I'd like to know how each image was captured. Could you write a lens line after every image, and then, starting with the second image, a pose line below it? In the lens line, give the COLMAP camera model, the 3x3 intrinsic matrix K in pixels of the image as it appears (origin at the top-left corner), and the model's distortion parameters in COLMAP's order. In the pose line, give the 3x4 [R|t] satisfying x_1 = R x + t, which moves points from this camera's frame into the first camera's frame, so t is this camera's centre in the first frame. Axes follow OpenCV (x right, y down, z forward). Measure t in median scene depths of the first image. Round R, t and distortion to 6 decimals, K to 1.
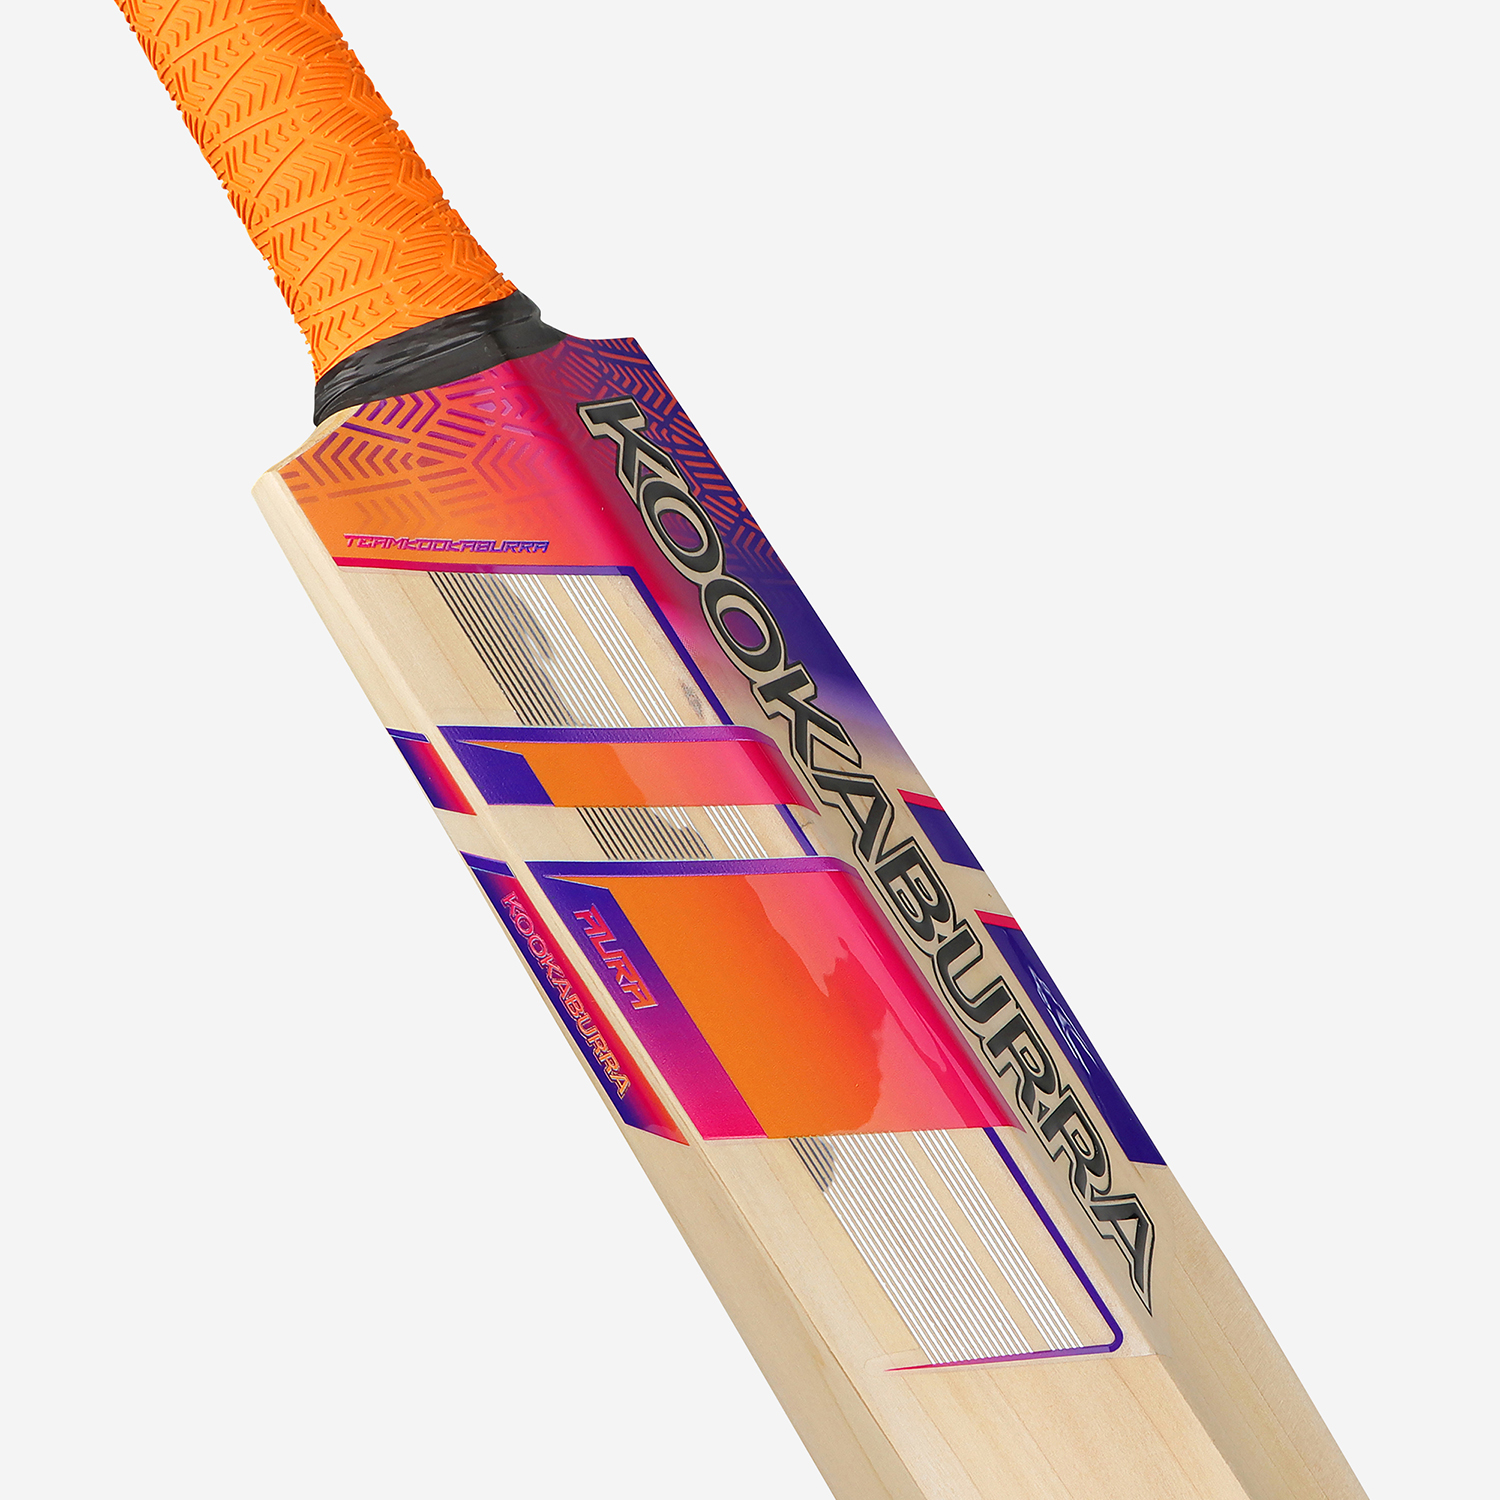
lens RADIAL K [[2505.1, 0, 750.0], [0, 2505.1, 750.0], [0, 0, 1]] dist [-0.165807, -0.146241]
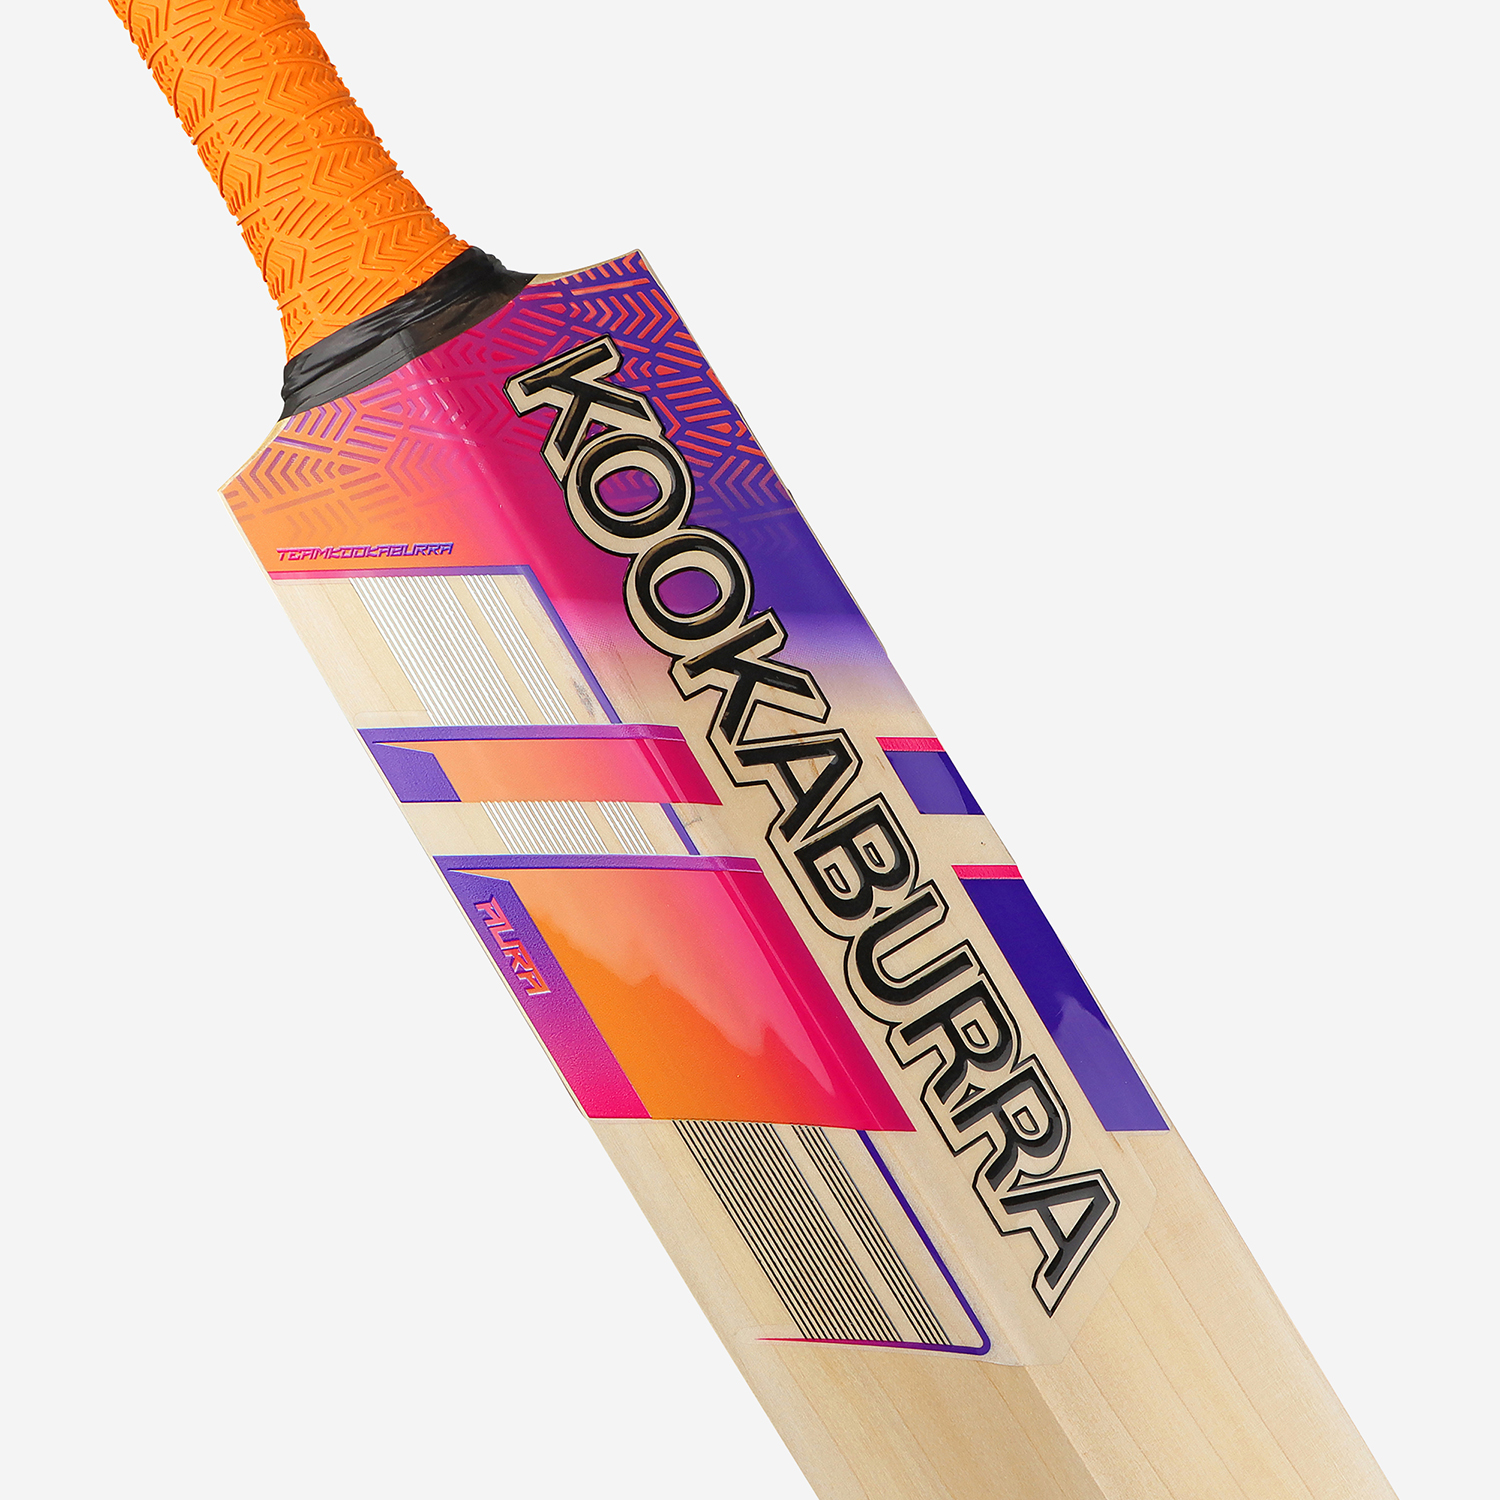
lens RADIAL K [[2505.1, 0, 750.0], [0, 2505.1, 750.0], [0, 0, 1]] dist [-0.165807, -0.146241]
pose [[0.827774, 0.079327, -0.555425, 0.599992], [0.115957, 0.944392, 0.307696, -0.305432], [0.548948, -0.319109, 0.772545, 0.244413]]
